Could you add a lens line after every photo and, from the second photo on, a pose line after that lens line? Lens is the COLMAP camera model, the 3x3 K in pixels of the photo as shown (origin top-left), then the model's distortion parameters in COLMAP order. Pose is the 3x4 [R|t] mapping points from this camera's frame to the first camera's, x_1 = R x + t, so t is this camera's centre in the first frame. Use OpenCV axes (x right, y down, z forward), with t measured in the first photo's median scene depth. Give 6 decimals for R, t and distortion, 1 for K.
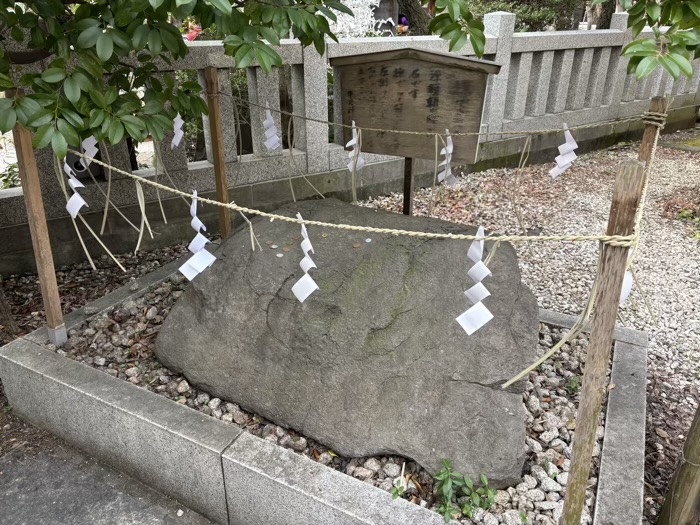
lens RADIAL K [[528.8, 0, 347.7], [0, 528.8, 263.4], [0, 0, 1]] dist [0.058861, -0.056060]
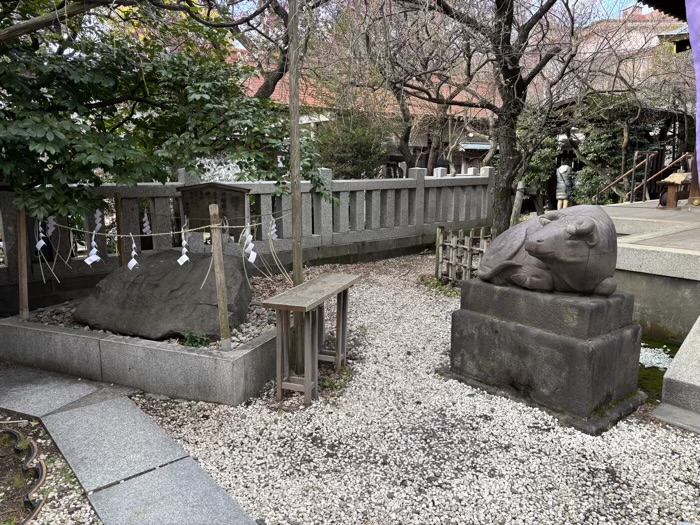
lens RADIAL K [[528.8, 0, 351.6], [0, 528.8, 263.8], [0, 0, 1]] dist [0.058861, -0.056060]
pose [[0.994870, -0.022283, 0.098675, 0.576113], [0.046947, 0.965734, -0.255251, 0.613627], [-0.089606, 0.258574, 0.961827, -1.299373]]
